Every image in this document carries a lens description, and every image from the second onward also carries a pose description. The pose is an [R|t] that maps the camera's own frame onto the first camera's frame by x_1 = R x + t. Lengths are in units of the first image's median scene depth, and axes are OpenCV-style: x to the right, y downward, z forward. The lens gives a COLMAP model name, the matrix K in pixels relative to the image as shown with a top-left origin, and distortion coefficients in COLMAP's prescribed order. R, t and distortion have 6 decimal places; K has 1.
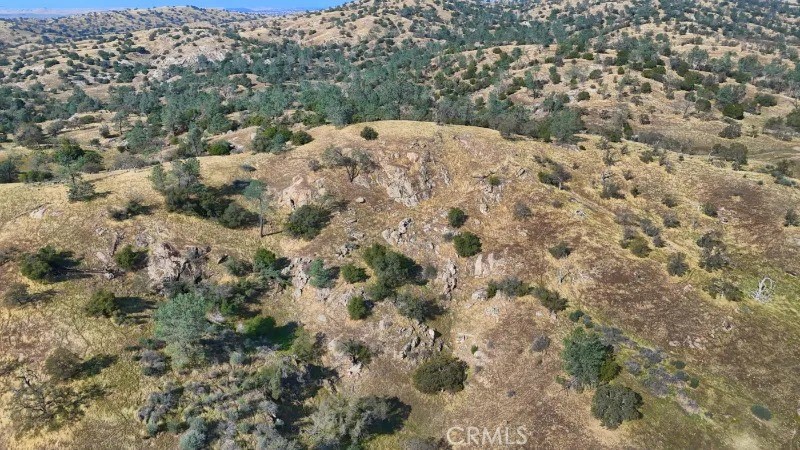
lens RADIAL K [[593.5, 0, 400.0], [0, 593.5, 225.0], [0, 0, 1]] dist [0.005735, -0.042174]
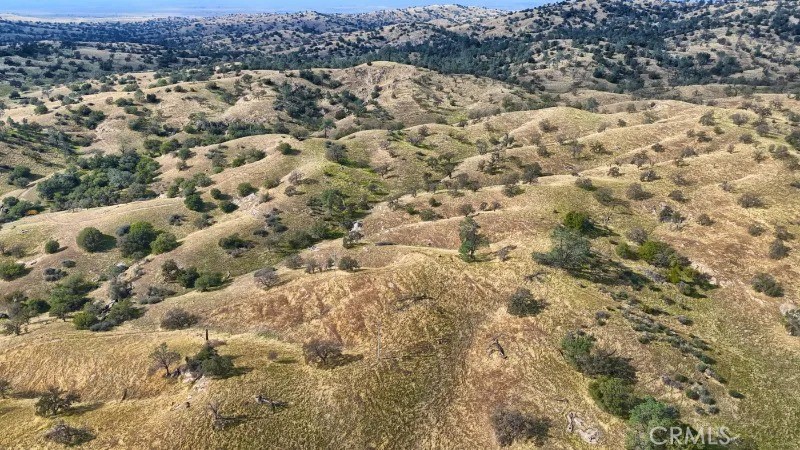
lens RADIAL K [[593.5, 0, 400.0], [0, 593.5, 225.0], [0, 0, 1]] dist [0.005735, -0.042174]
pose [[0.884407, 0.156250, -0.439783, 0.112131], [-0.150253, 0.987449, 0.048670, 0.034979], [0.441868, 0.023035, 0.896784, -0.120129]]
